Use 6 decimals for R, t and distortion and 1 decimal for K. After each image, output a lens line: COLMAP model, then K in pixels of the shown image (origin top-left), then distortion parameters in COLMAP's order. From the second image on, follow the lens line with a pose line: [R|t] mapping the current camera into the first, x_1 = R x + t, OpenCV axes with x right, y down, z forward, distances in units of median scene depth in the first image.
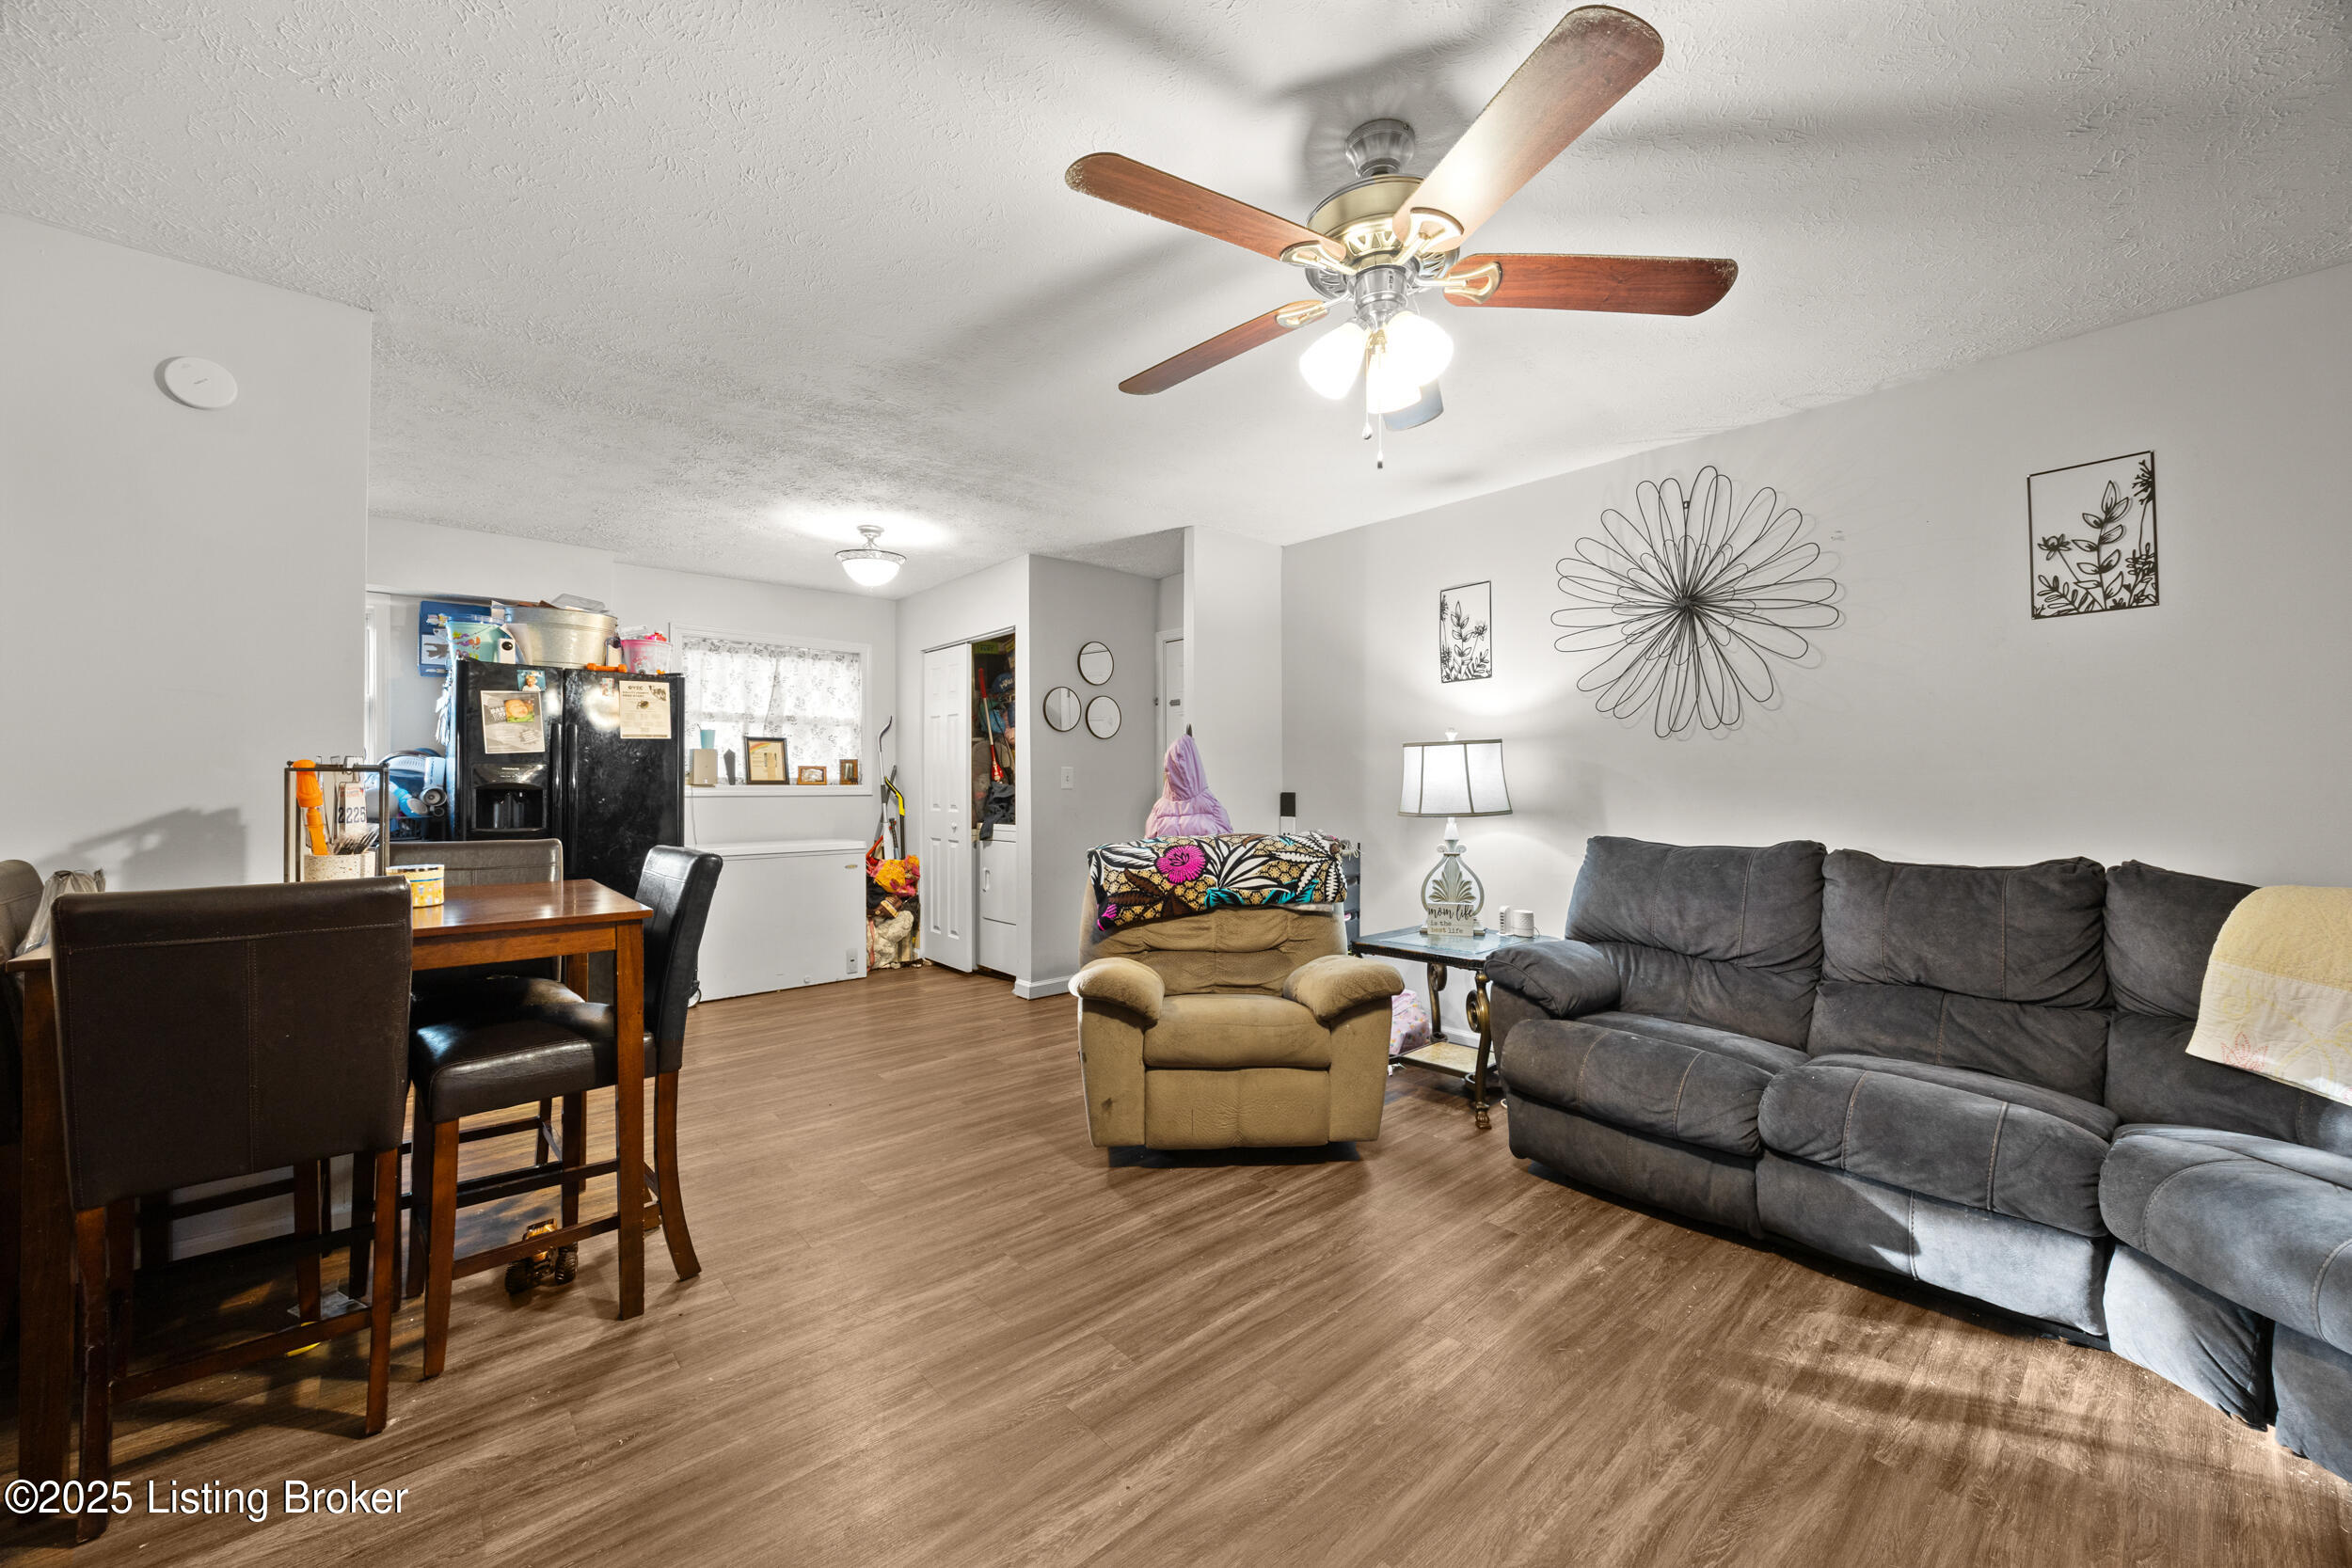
lens RADIAL K [[903.7, 0, 1186.0], [0, 903.7, 780.7], [0, 0, 1]] dist [-0.002675, 0.000639]
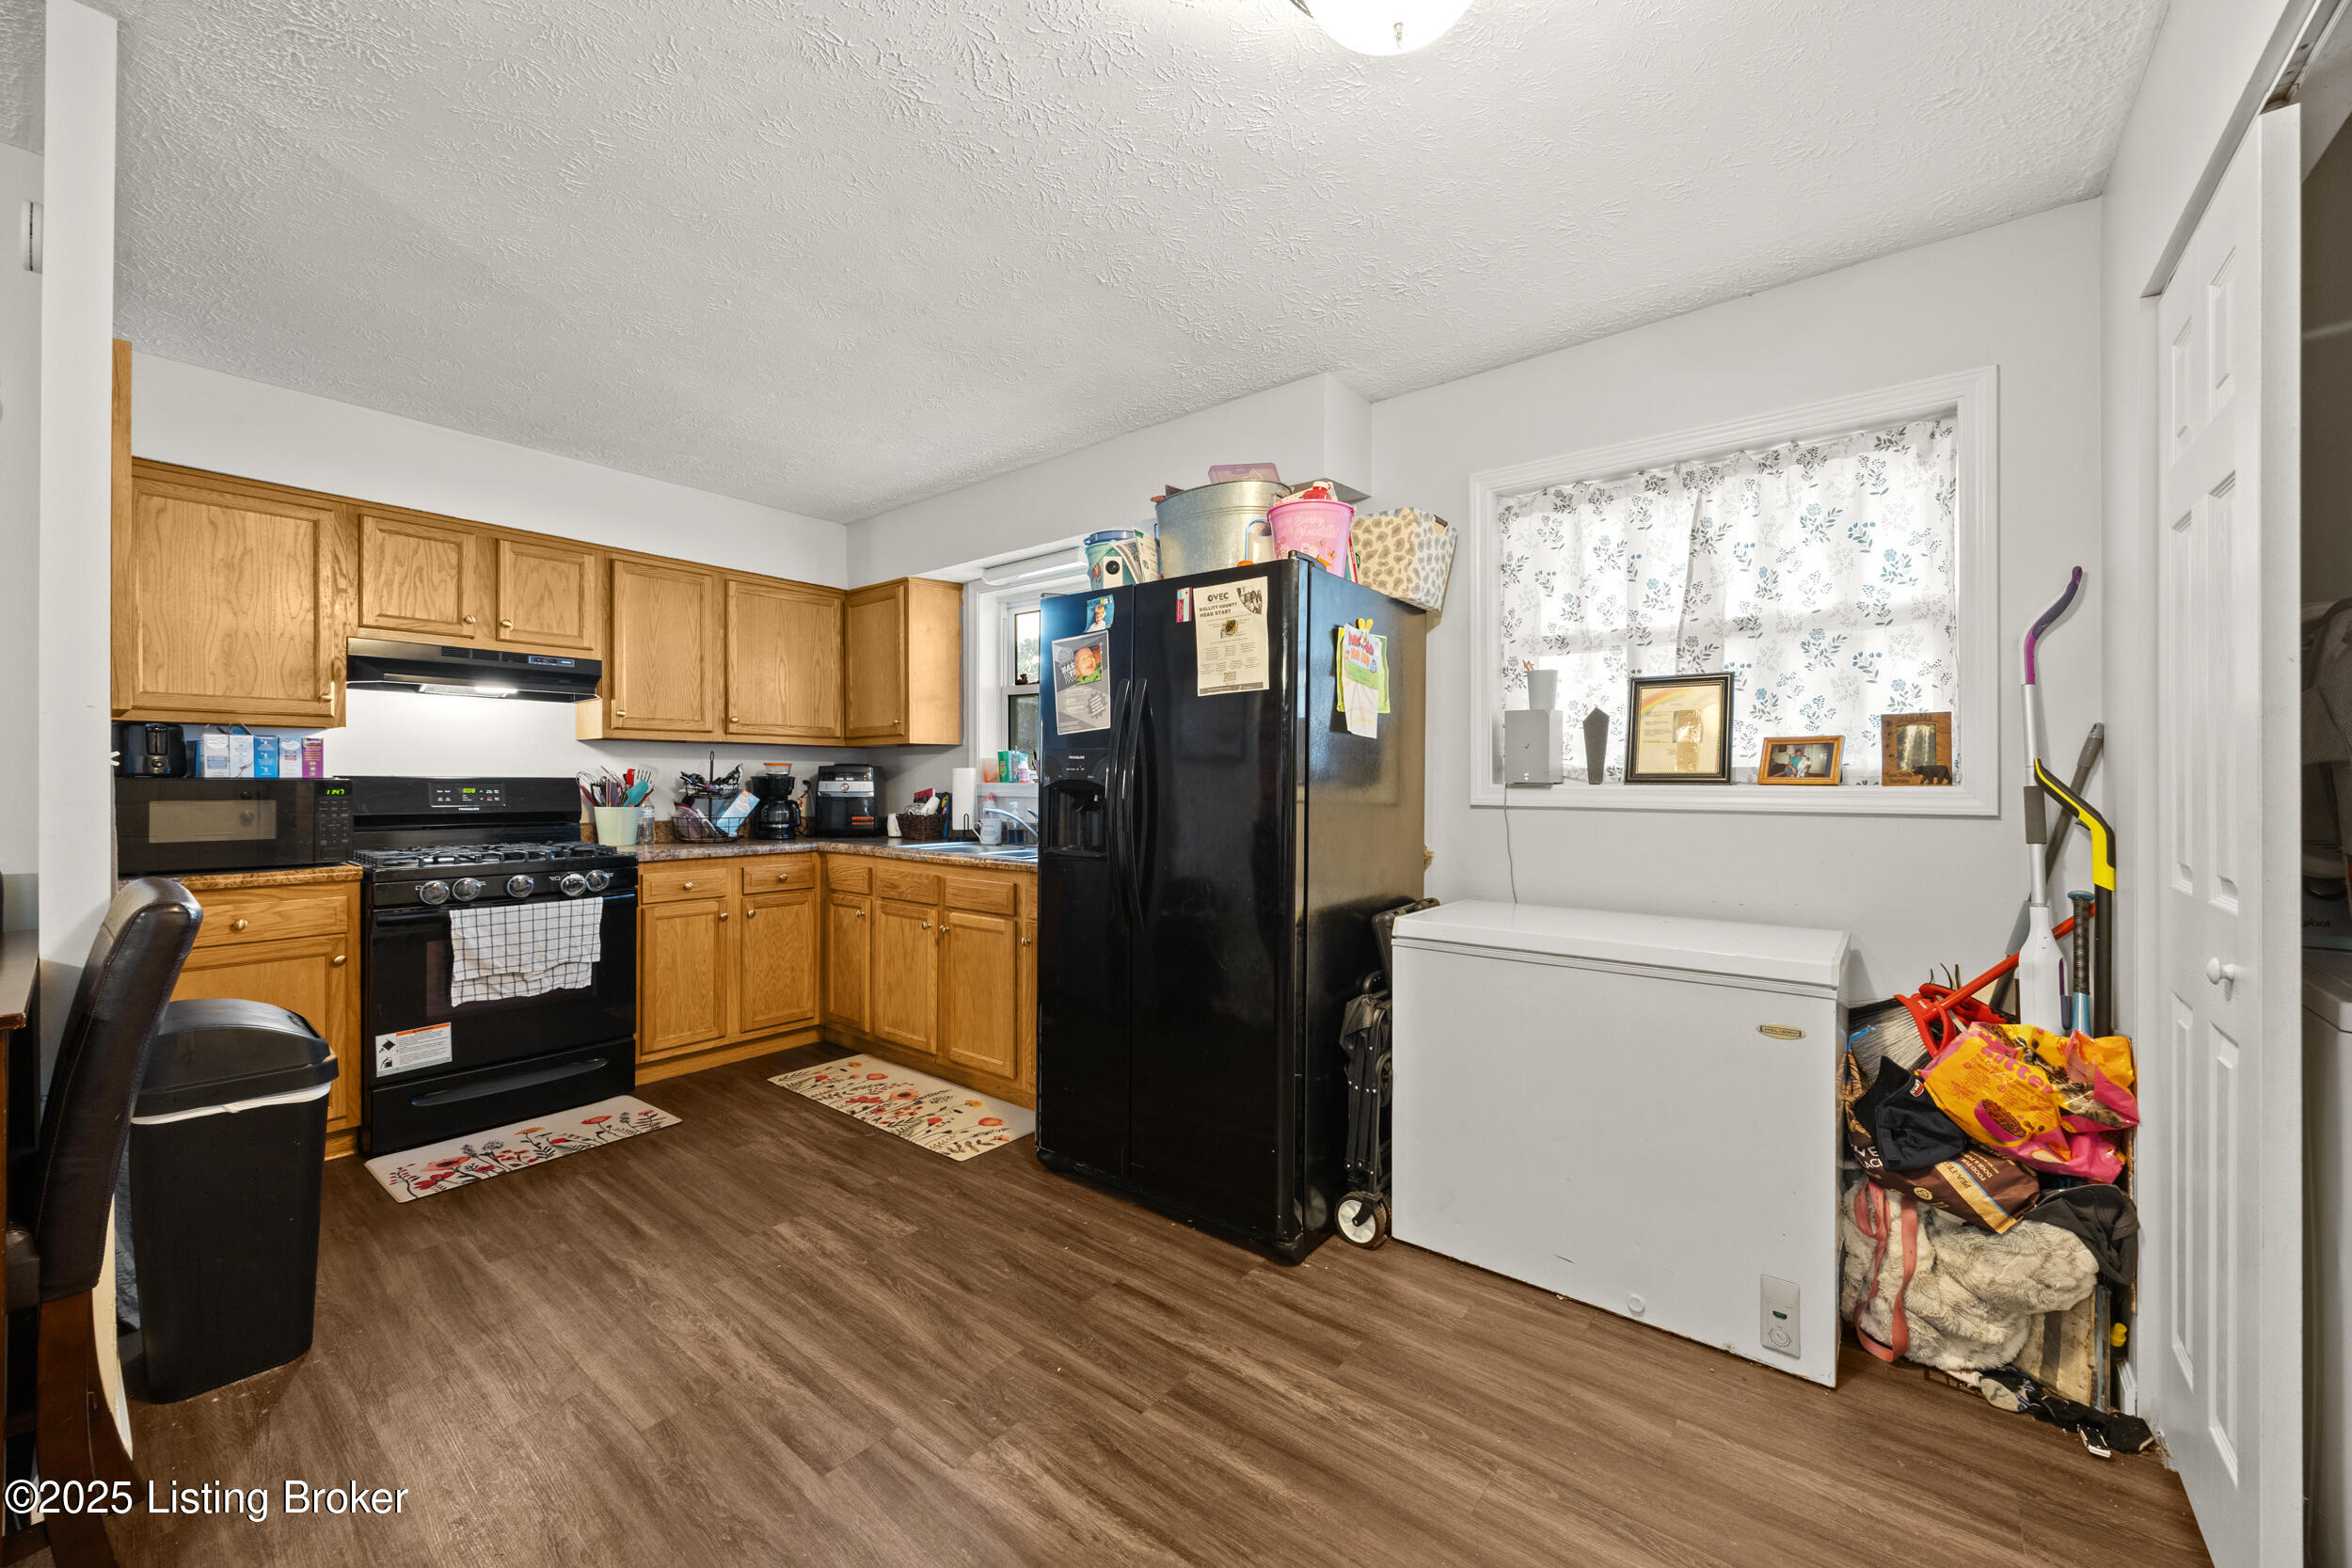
lens RADIAL K [[903.7, 0, 1186.9], [0, 903.7, 779.7], [0, 0, 1]] dist [-0.002675, 0.000639]
pose [[0.167651, -0.000087, -0.985846, -0.076555], [0.000892, 1.000000, 0.000064, 0.002110], [0.985846, -0.000890, 0.167651, 0.709064]]
